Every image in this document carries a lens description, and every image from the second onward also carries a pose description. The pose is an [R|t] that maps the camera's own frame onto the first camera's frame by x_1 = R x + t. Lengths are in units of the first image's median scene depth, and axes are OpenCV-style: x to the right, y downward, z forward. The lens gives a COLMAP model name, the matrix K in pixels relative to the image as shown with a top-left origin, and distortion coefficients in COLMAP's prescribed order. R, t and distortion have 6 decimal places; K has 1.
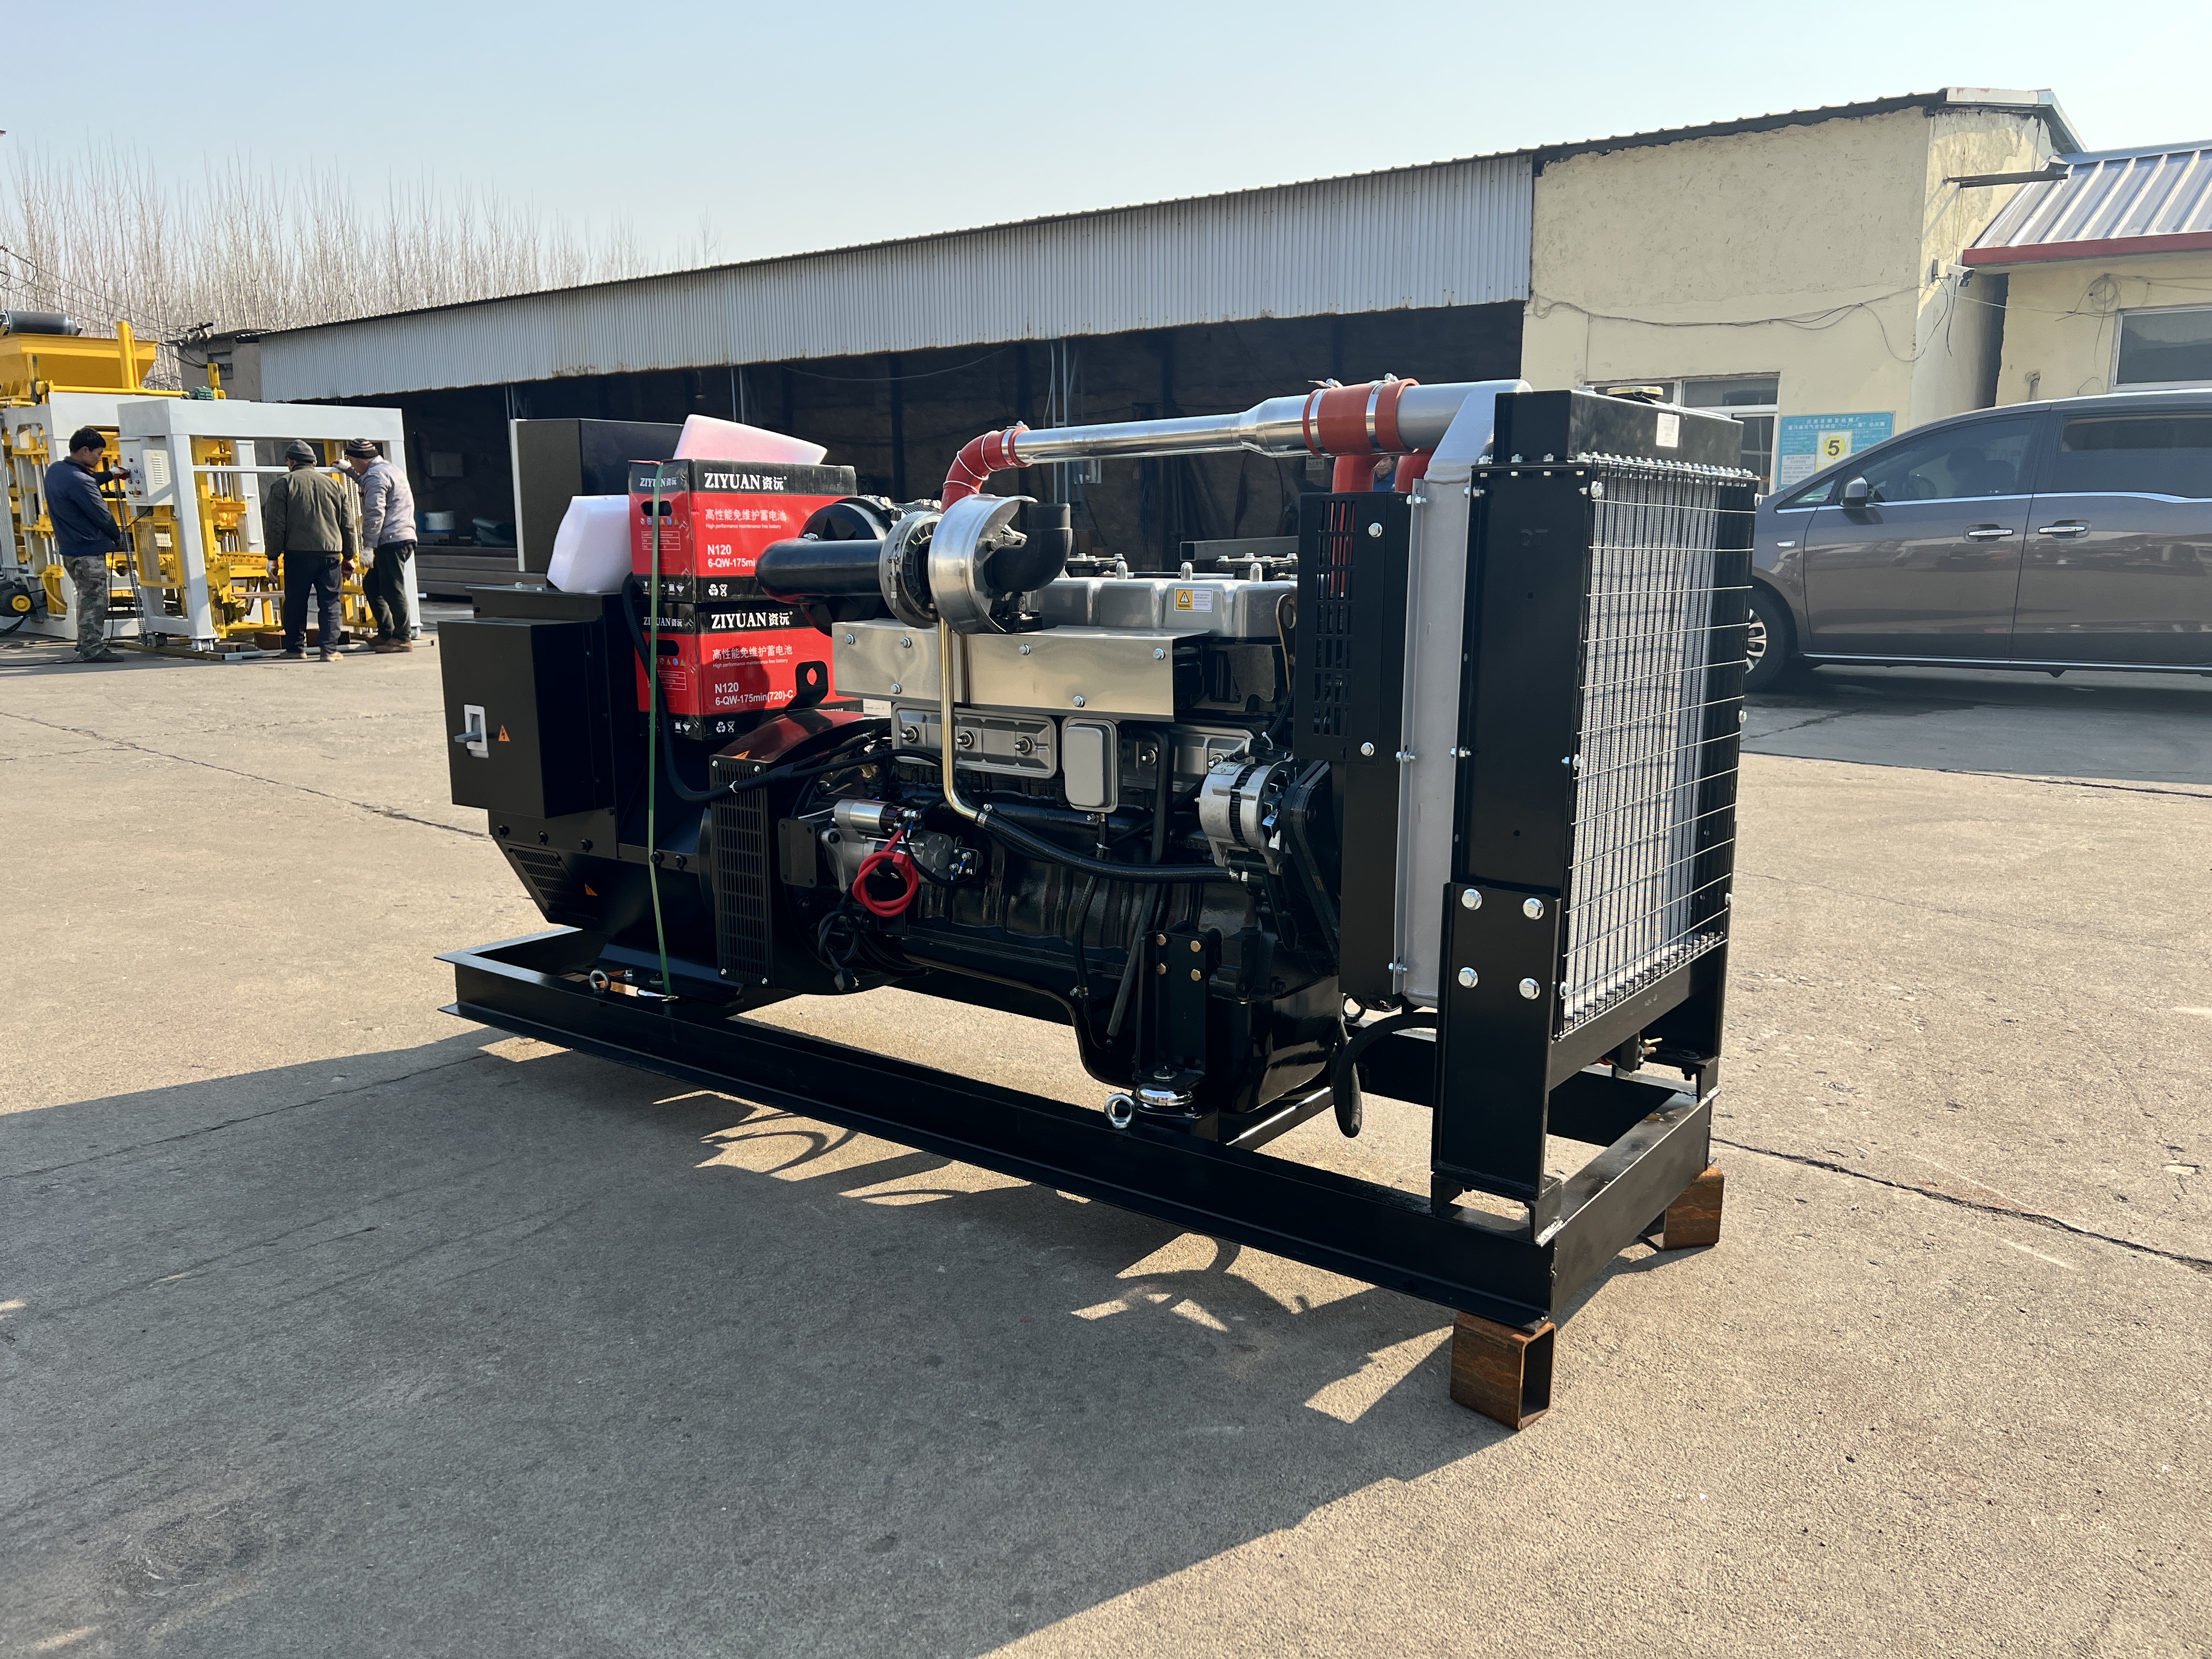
lens RADIAL K [[1659.2, 0, 1120.6], [0, 1659.2, 815.1], [0, 0, 1]] dist [0.038106, -0.037498]
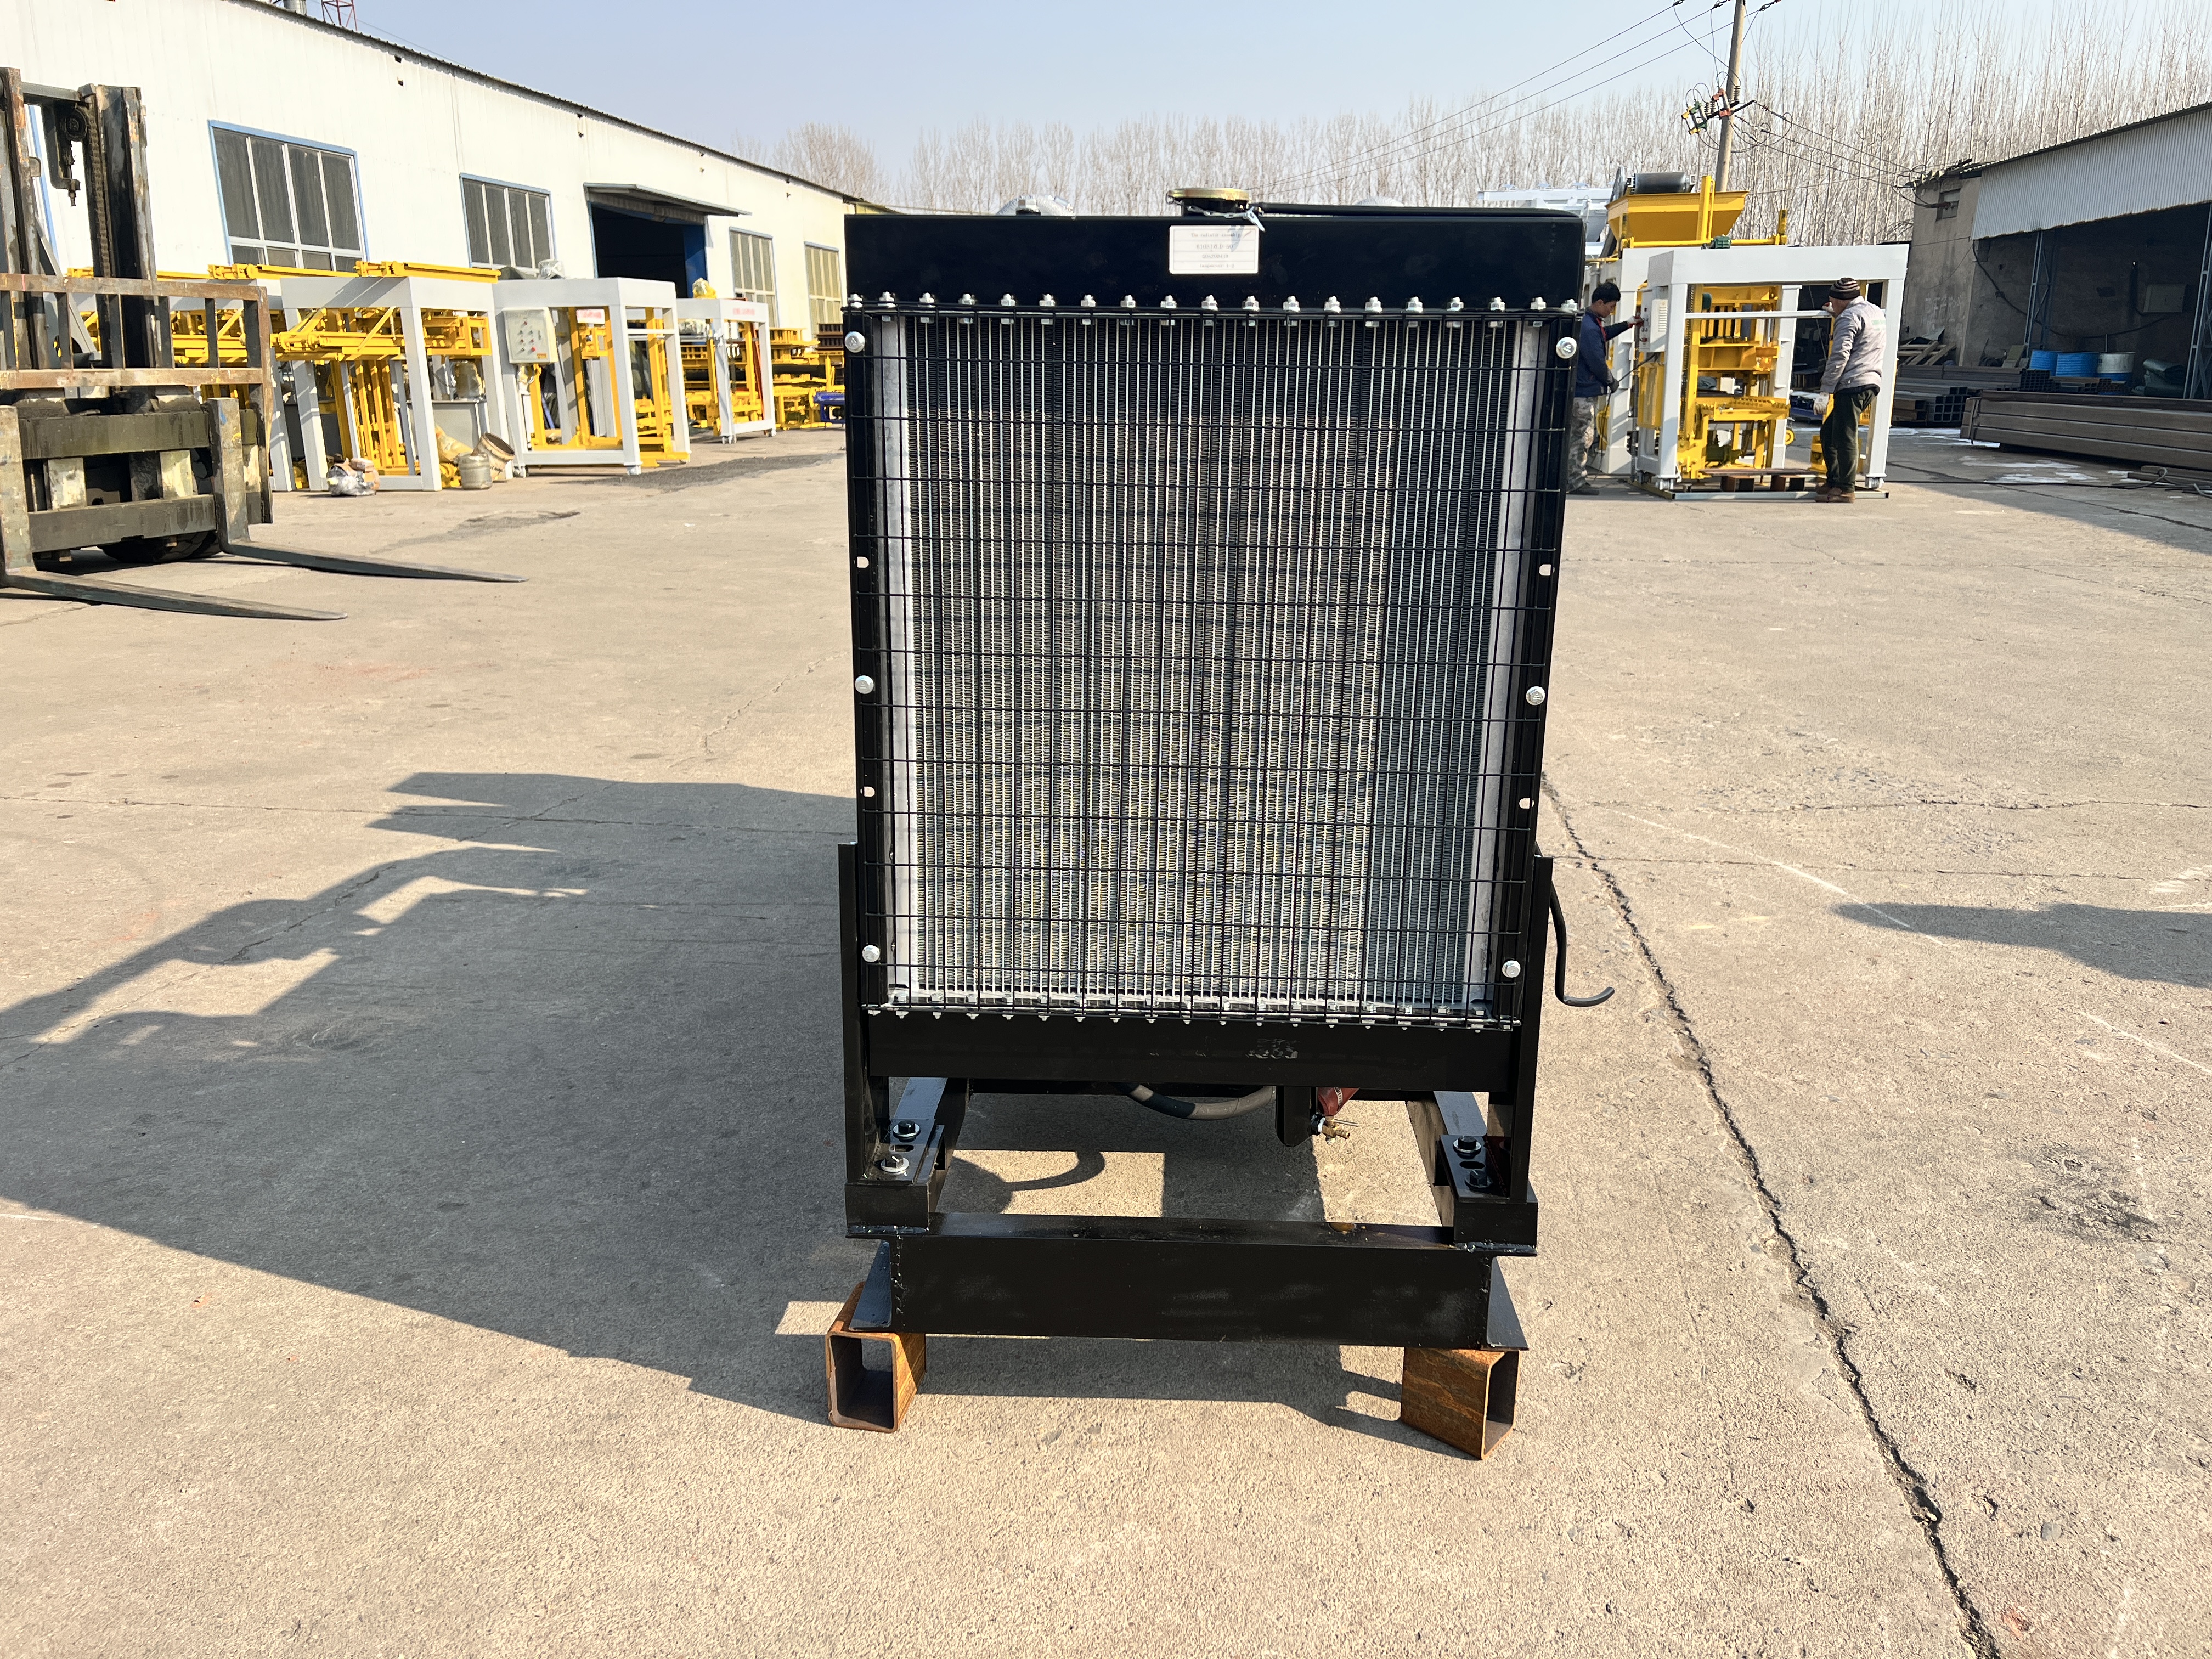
lens RADIAL K [[1648.6, 0, 1125.3], [0, 1648.6, 826.2], [0, 0, 1]] dist [0.046539, -0.053849]
pose [[0.562787, 0.222970, -0.795962, 0.583552], [-0.144404, 0.974645, 0.170923, -0.070977], [0.813891, 0.018747, 0.580716, 0.368294]]
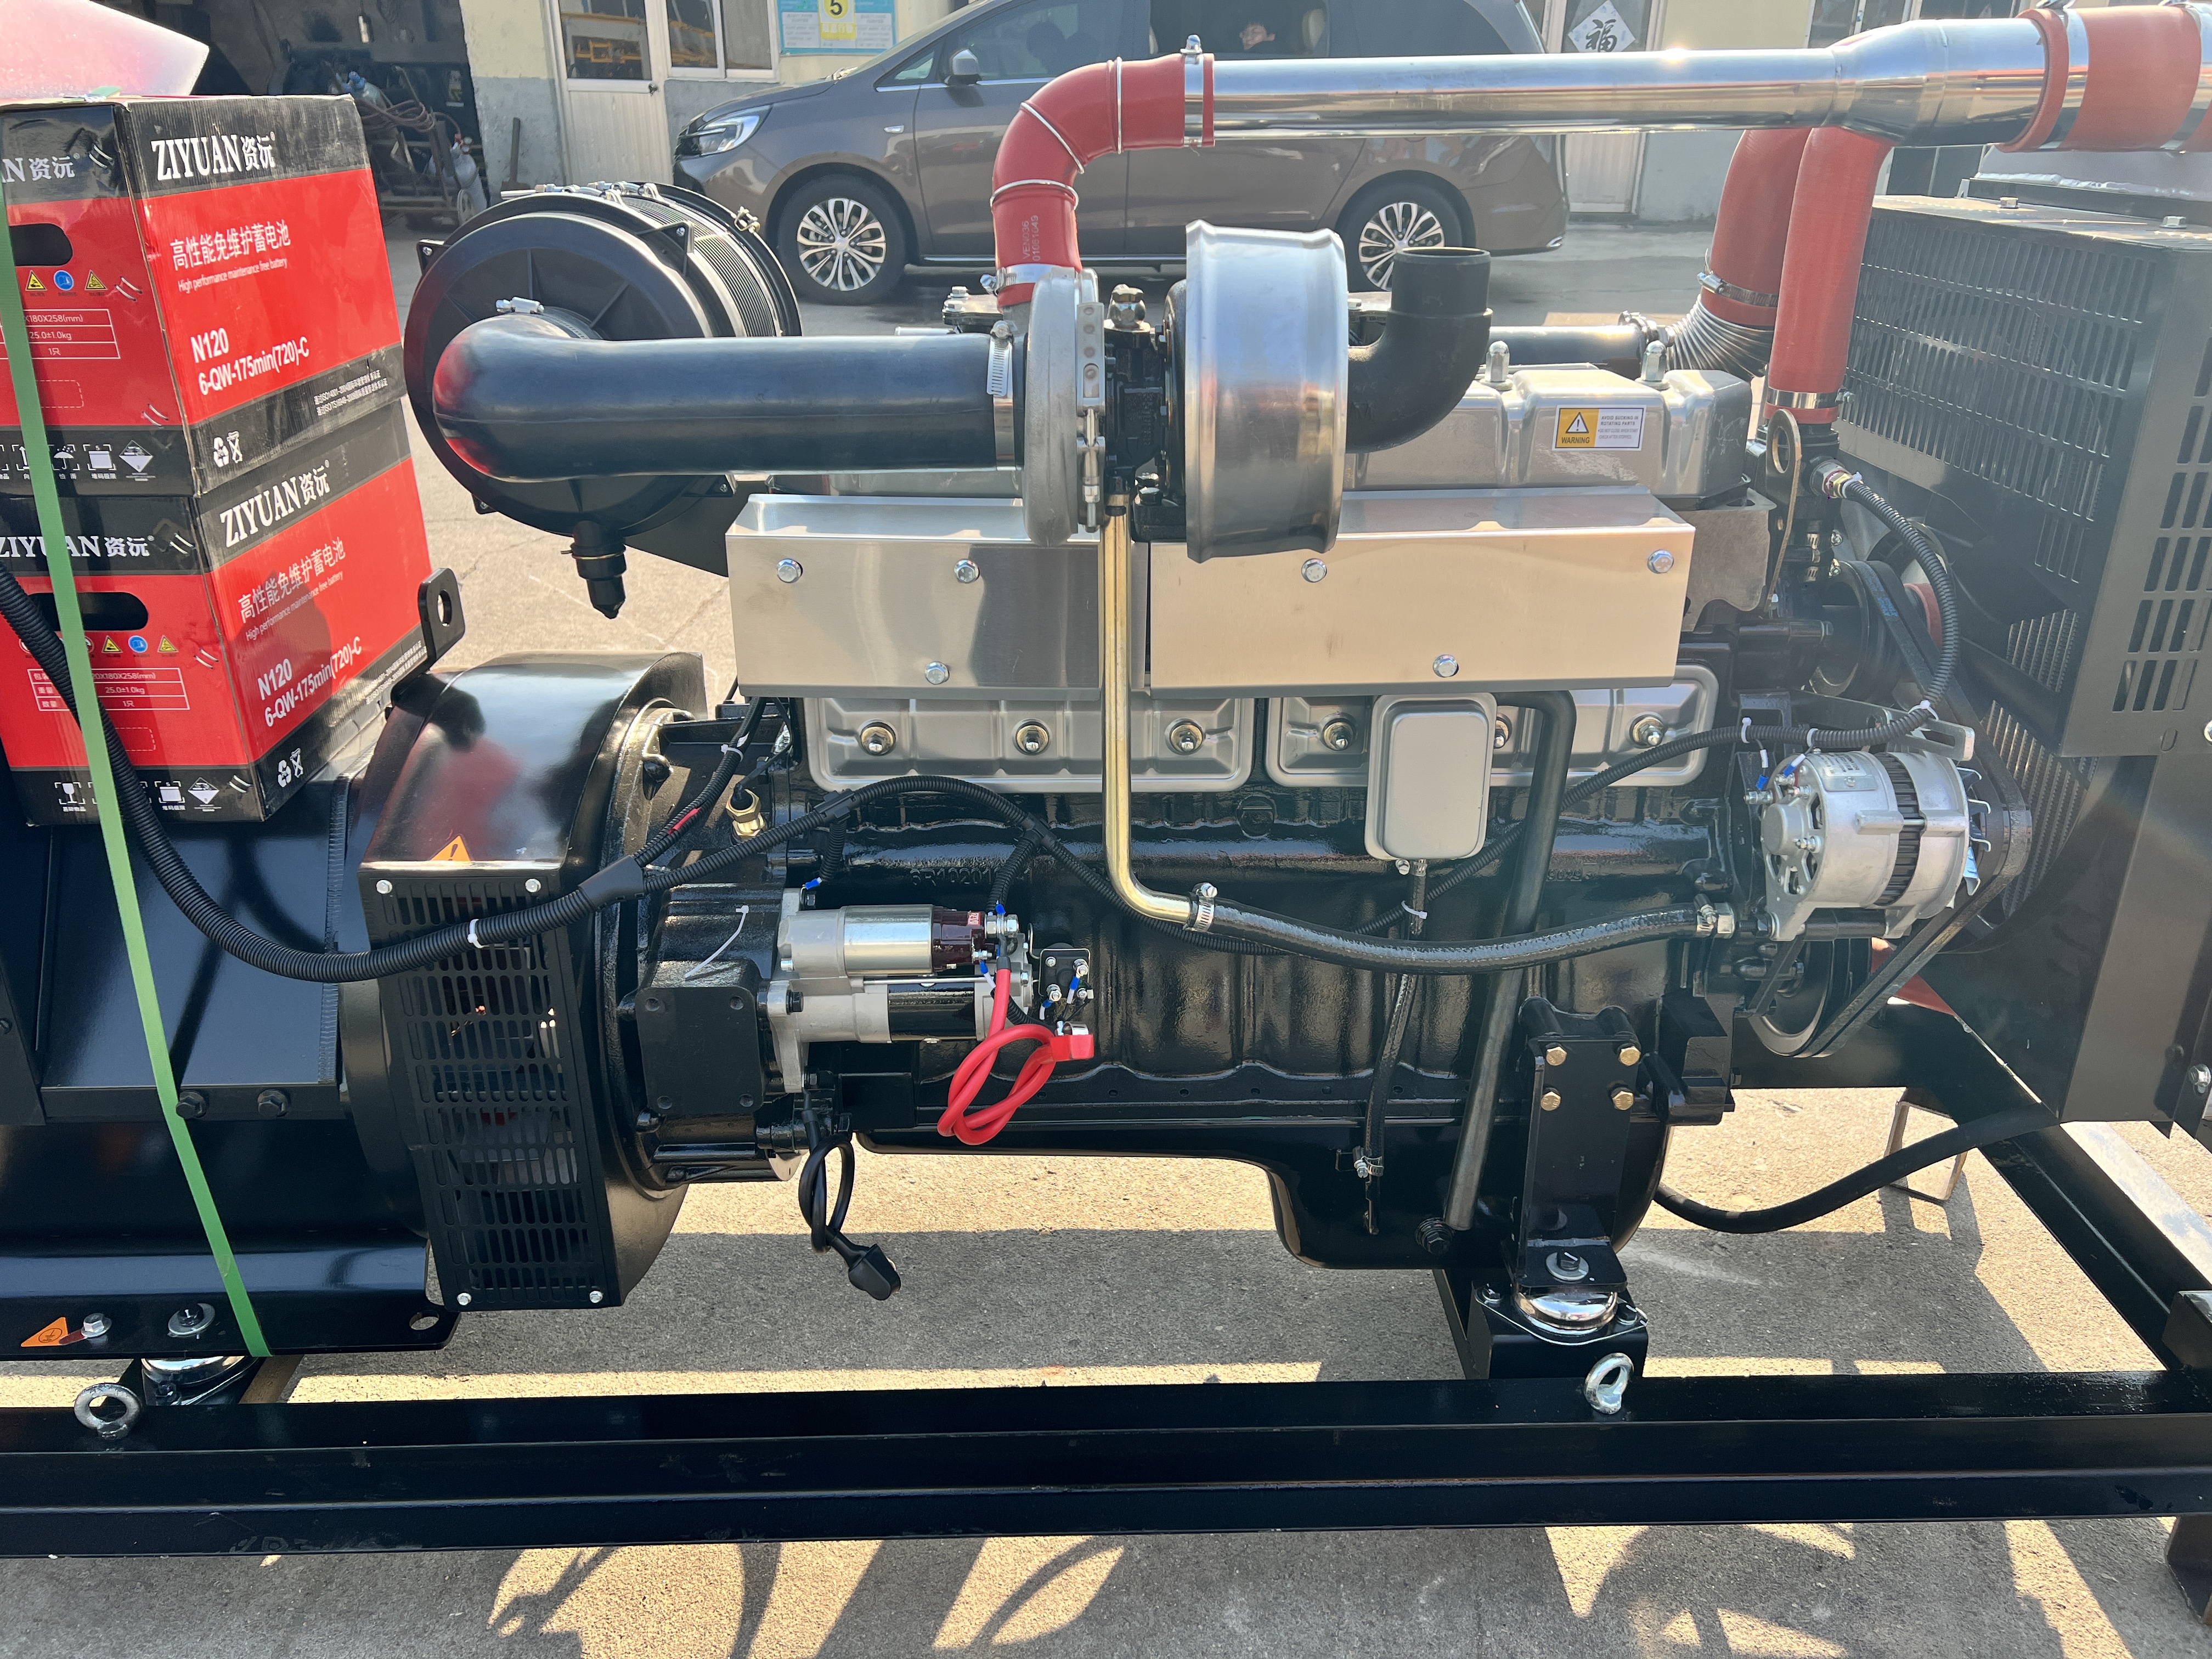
lens RADIAL K [[1673.1, 0, 1126.2], [0, 1673.1, 826.9], [0, 0, 1]] dist [0.001084, -0.004793]
pose [[0.787768, -0.245455, 0.564954, -0.289475], [0.097867, 0.955400, 0.278626, -0.126094], [-0.608148, -0.164202, 0.776656, 0.493758]]
